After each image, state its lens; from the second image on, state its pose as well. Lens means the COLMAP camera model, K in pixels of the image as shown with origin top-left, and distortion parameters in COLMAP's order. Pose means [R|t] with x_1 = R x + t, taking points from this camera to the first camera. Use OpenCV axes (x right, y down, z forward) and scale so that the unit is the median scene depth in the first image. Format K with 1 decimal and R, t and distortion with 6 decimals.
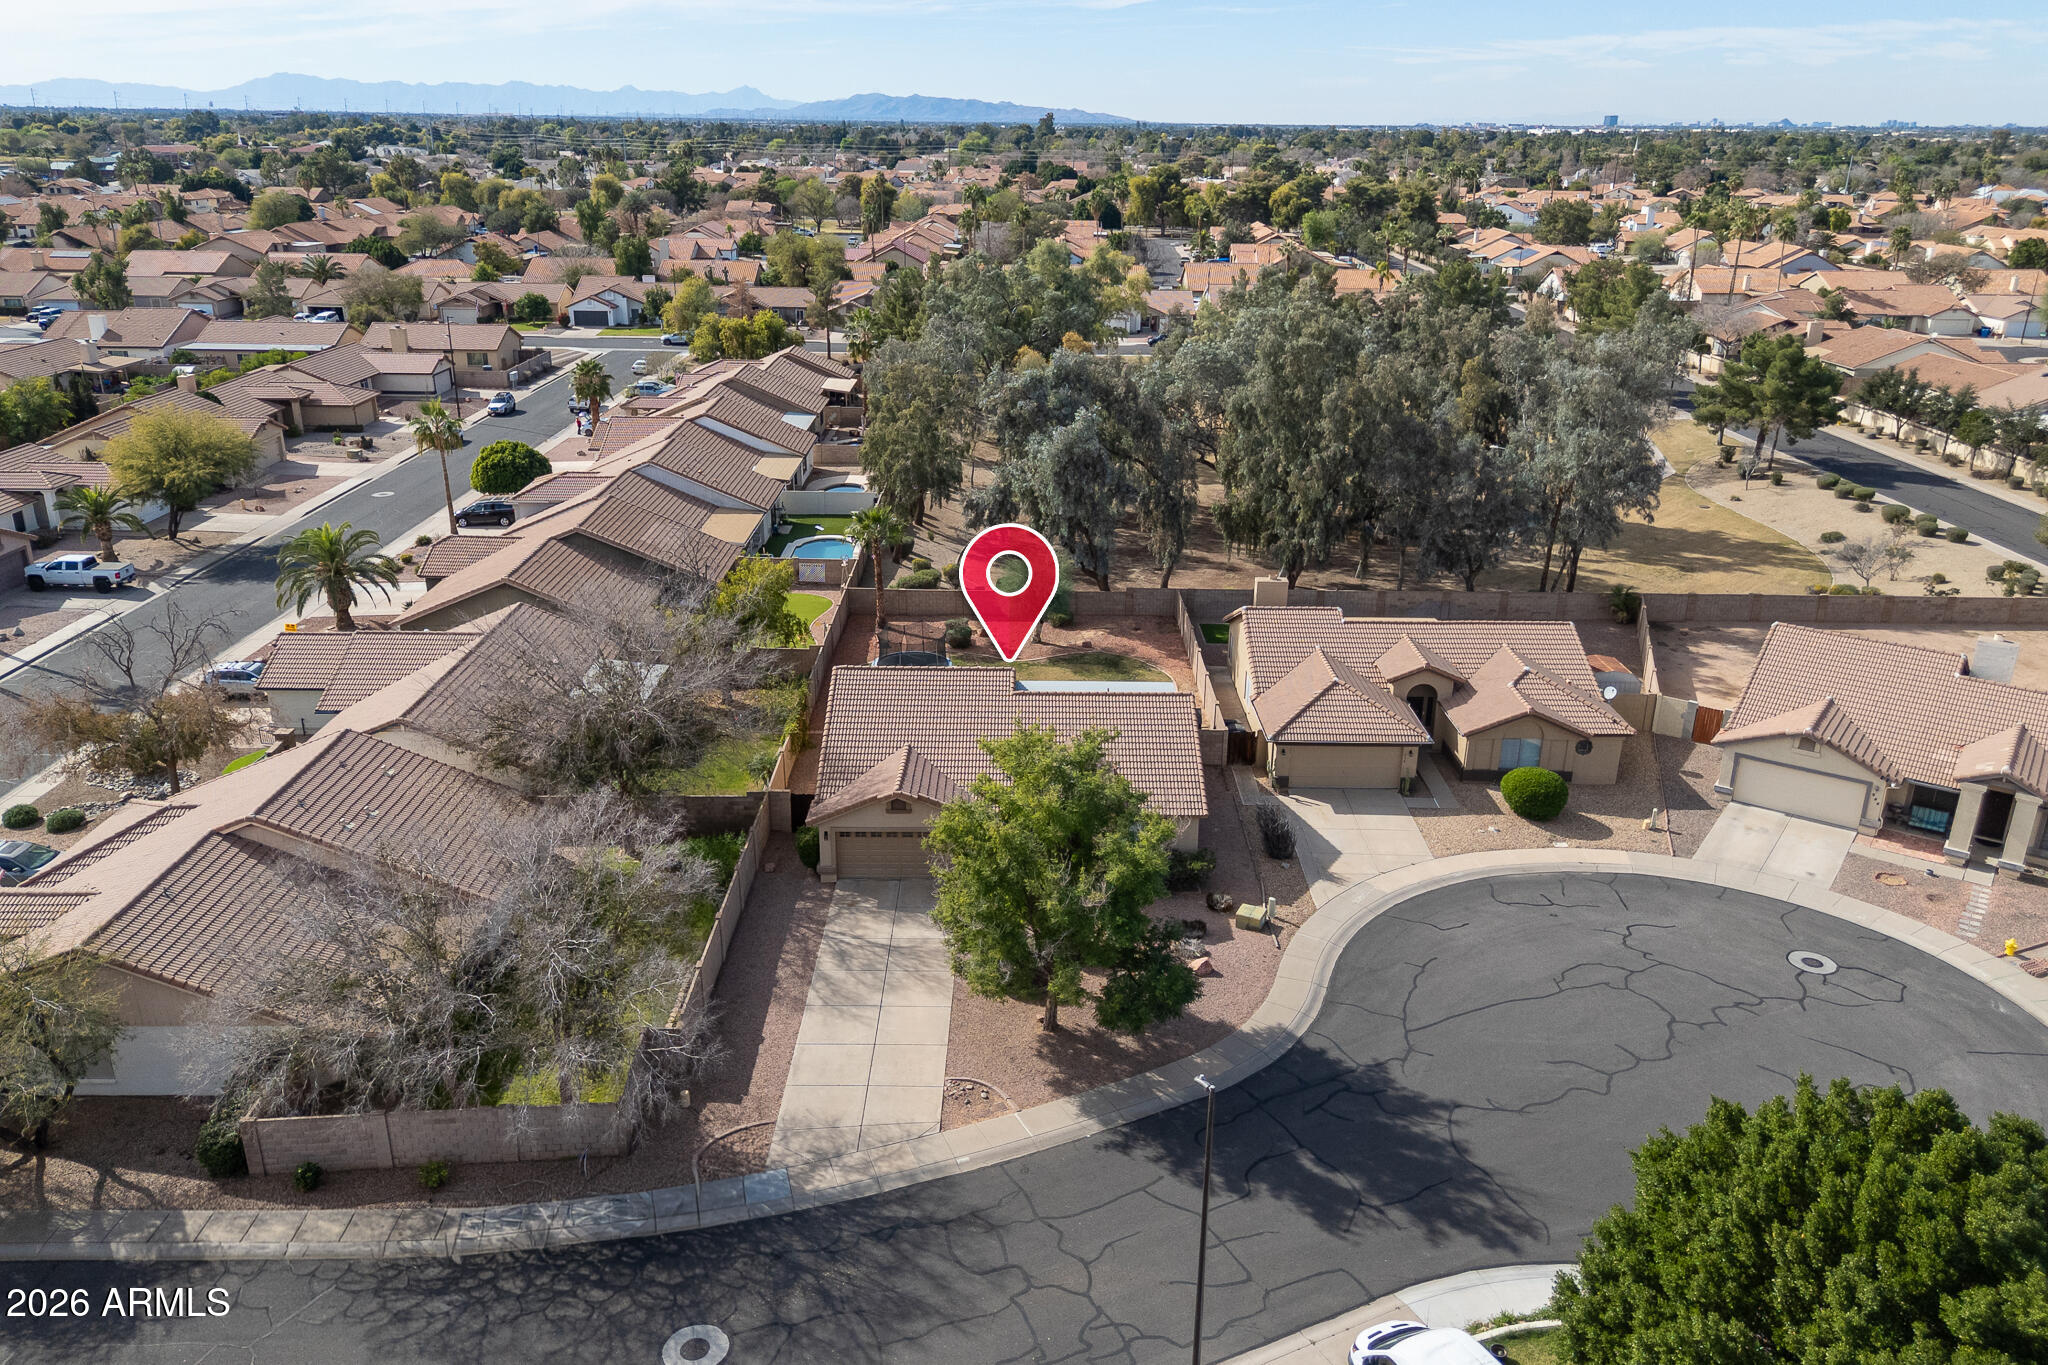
lens RADIAL K [[1497.5, 0, 1030.0], [0, 1497.5, 707.4], [0, 0, 1]] dist [0.090665, -0.103017]
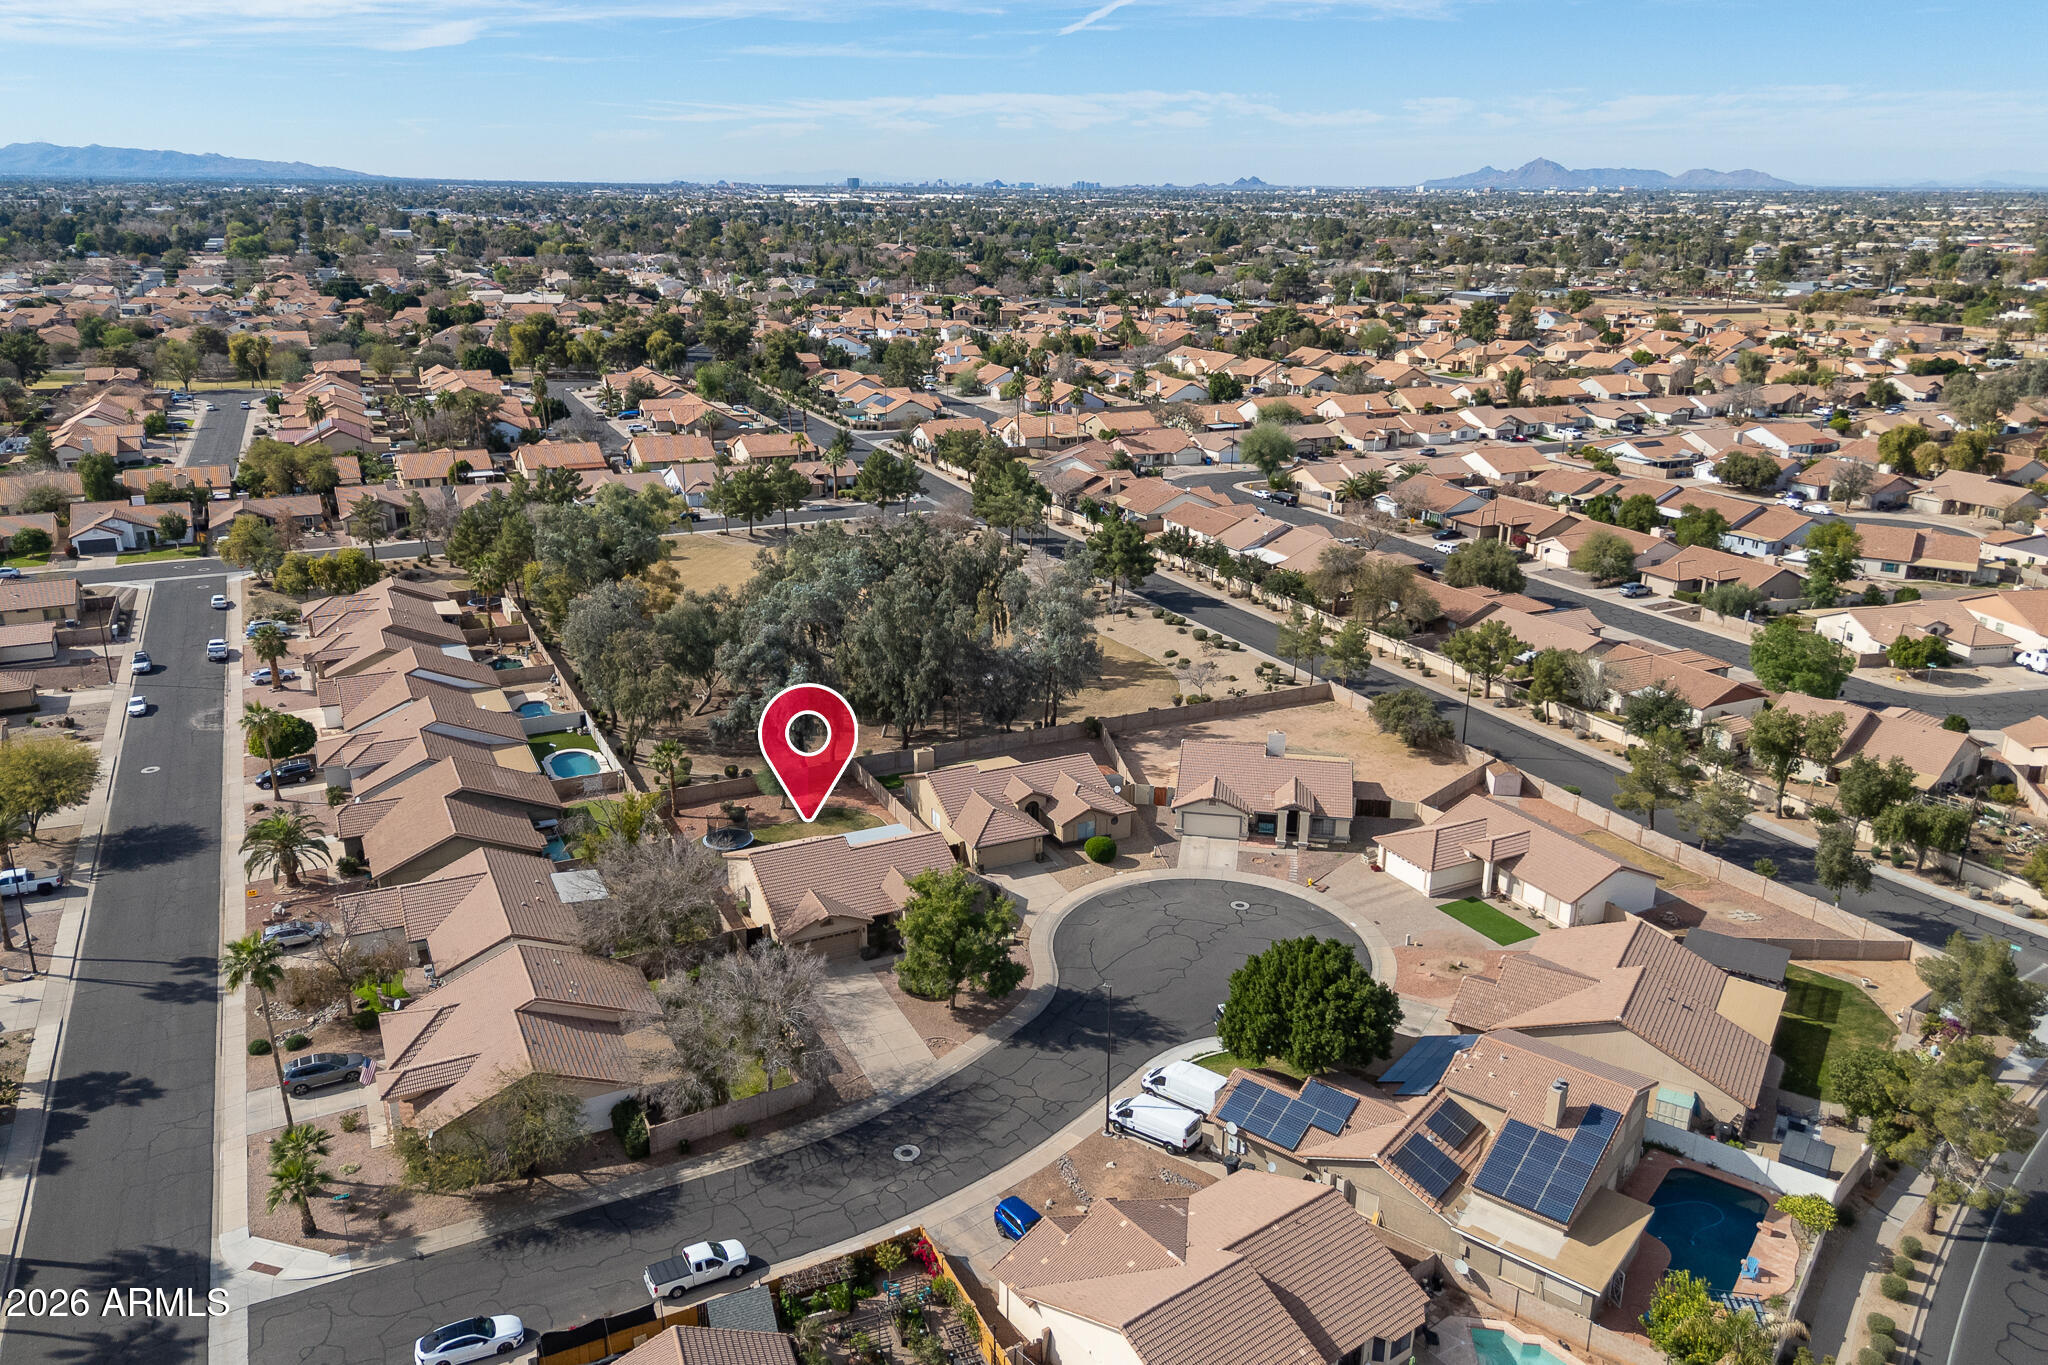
lens RADIAL K [[1497.5, 0, 1030.0], [0, 1497.5, 707.4], [0, 0, 1]] dist [0.090665, -0.103017]
pose [[0.898143, -0.147703, 0.414152, -0.476323], [0.160135, 0.987084, 0.004759, -0.134881], [-0.409506, 0.062046, 0.910195, -0.677384]]
